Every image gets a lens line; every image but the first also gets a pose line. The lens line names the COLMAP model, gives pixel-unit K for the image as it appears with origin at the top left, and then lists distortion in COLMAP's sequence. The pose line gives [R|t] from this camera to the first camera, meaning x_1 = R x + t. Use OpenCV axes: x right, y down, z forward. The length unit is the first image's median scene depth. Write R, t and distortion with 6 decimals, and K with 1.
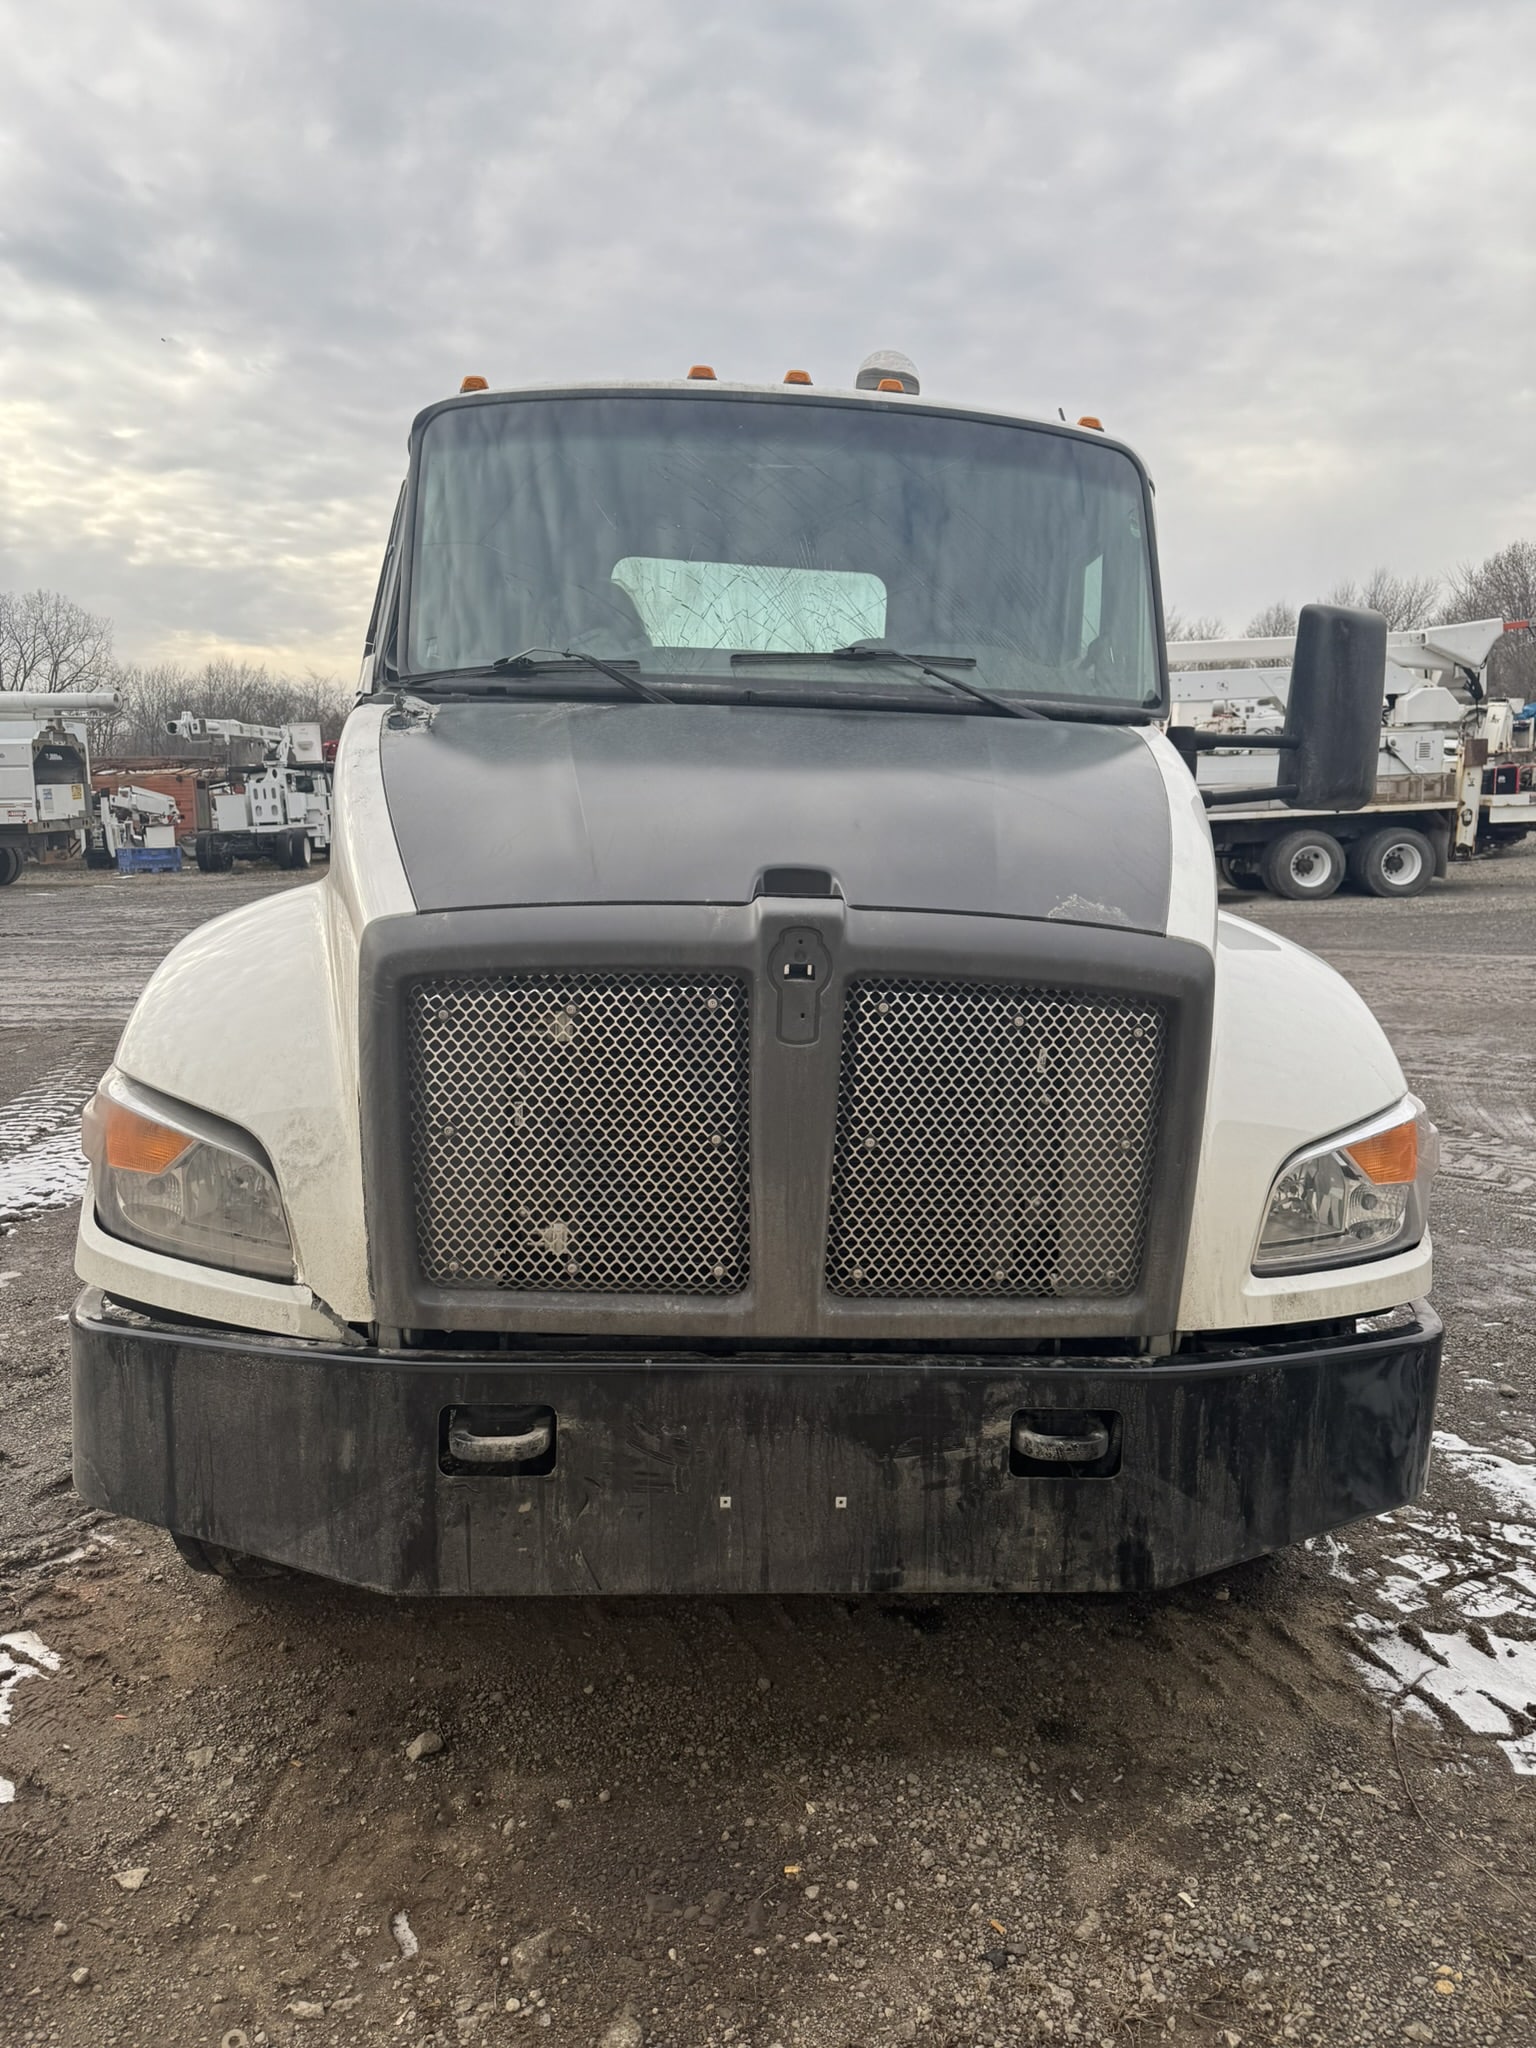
lens RADIAL K [[1453.4, 0, 780.2], [0, 1453.4, 1030.1], [0, 0, 1]] dist [0.040017, -0.061681]
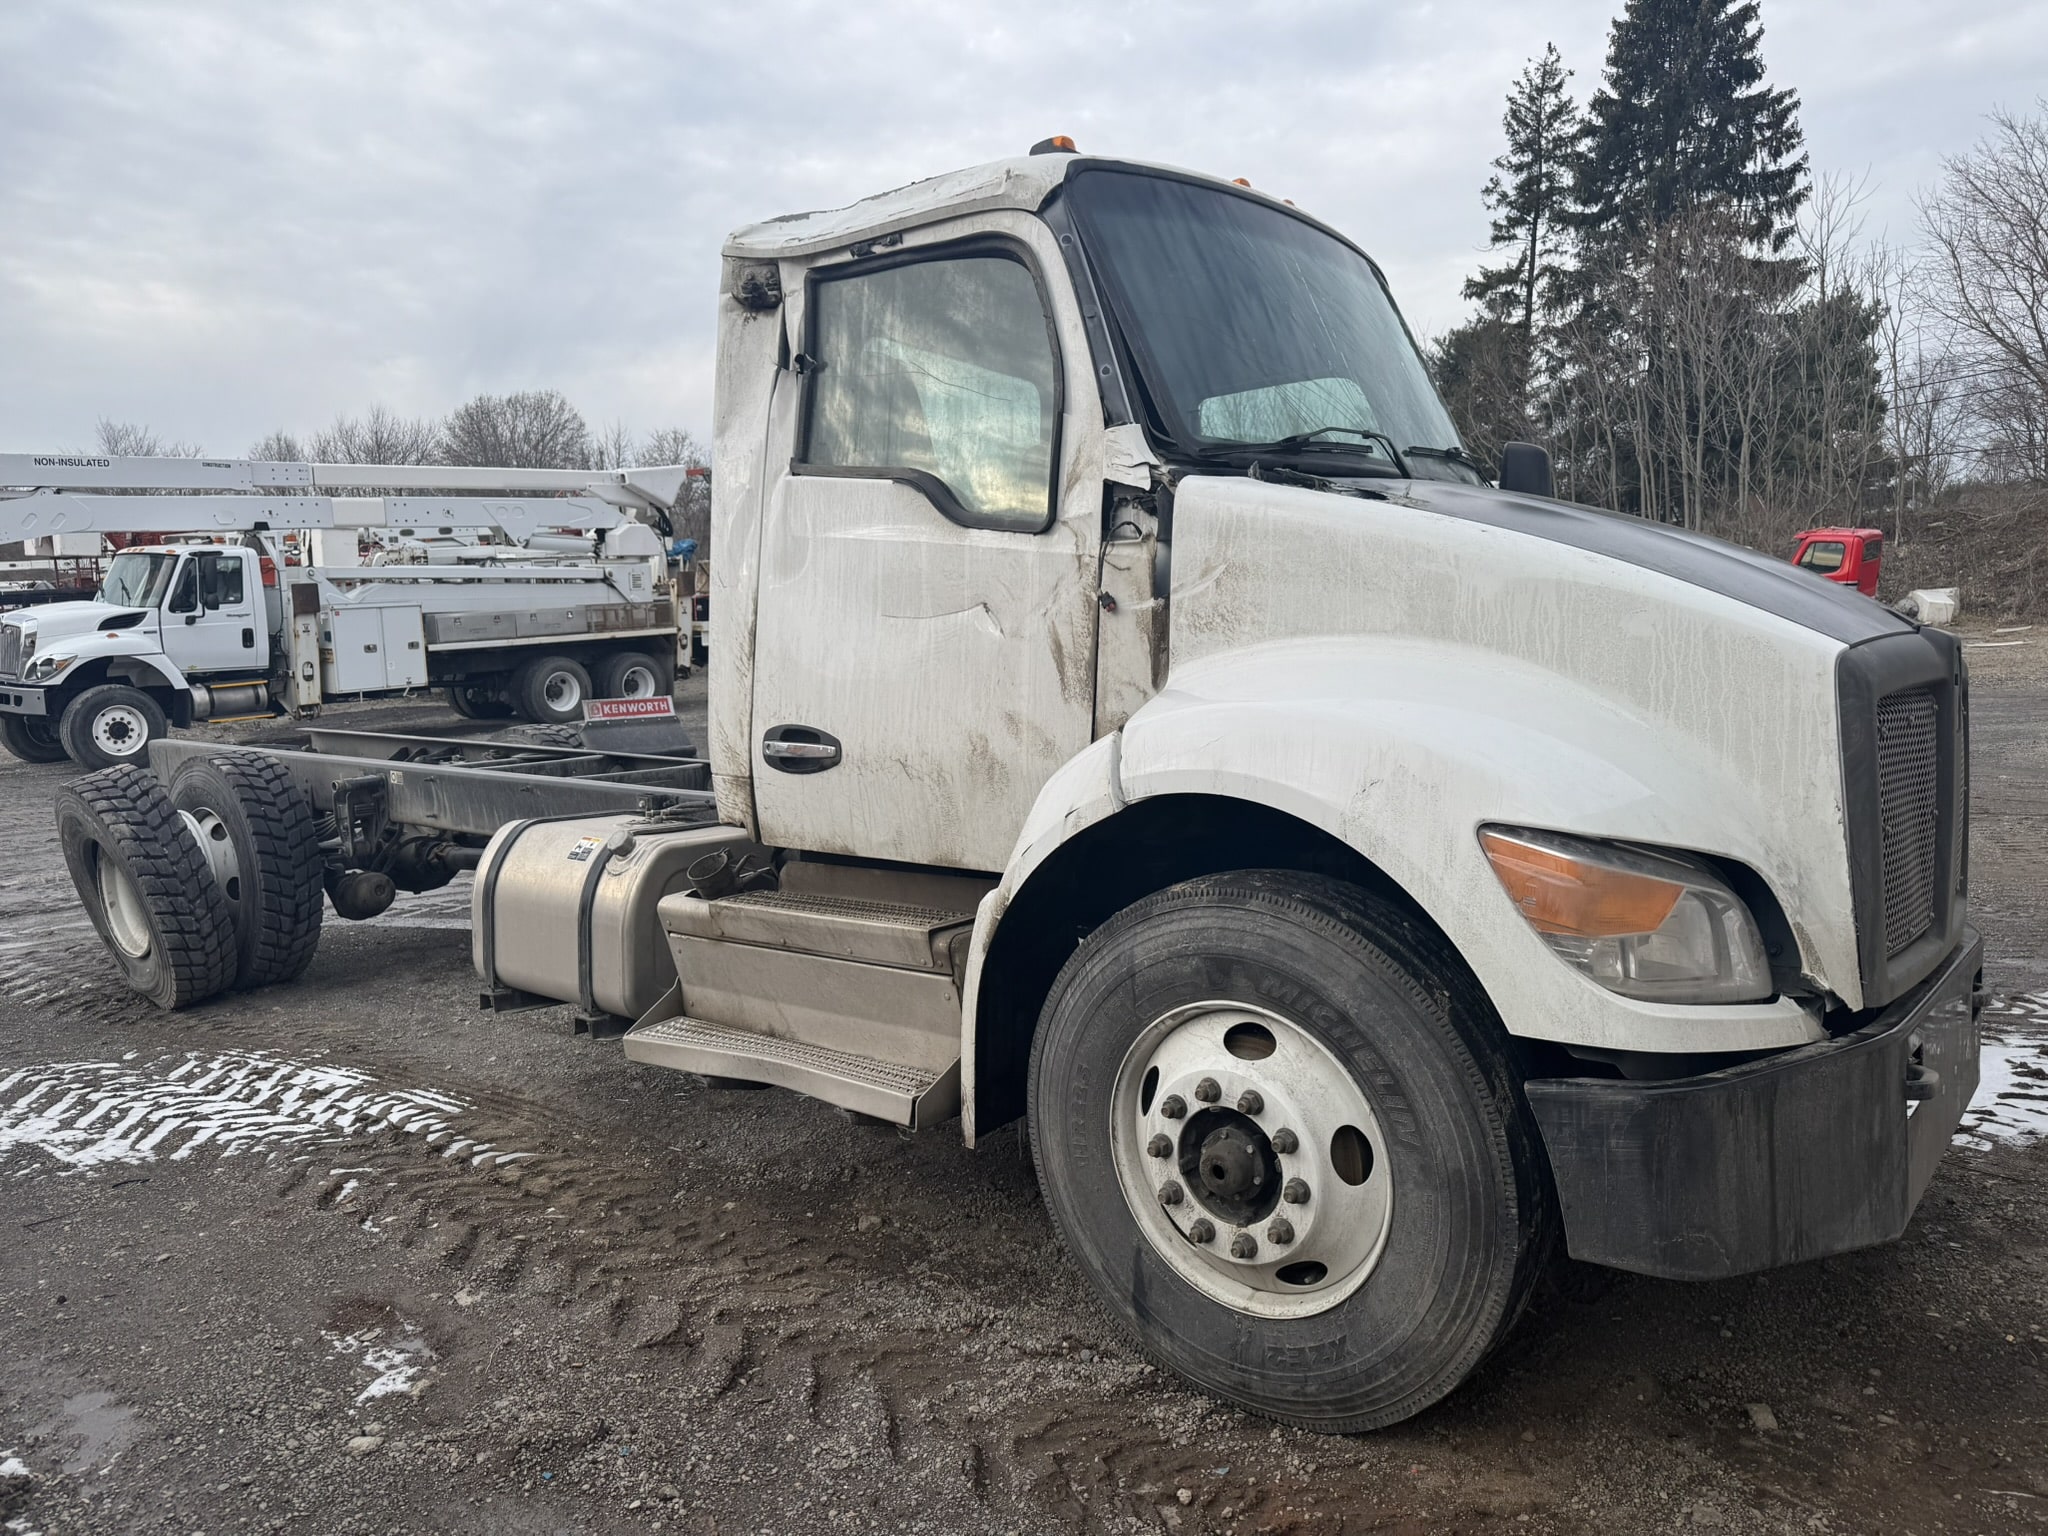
lens RADIAL K [[1453.4, 0, 1015.9], [0, 1453.4, 764.3], [0, 0, 1]] dist [0.040017, -0.061681]
pose [[0.662843, -0.083435, 0.744096, -0.192182], [0.135876, 0.990676, -0.009955, -0.008022], [-0.736327, 0.107704, 0.667999, 0.087400]]
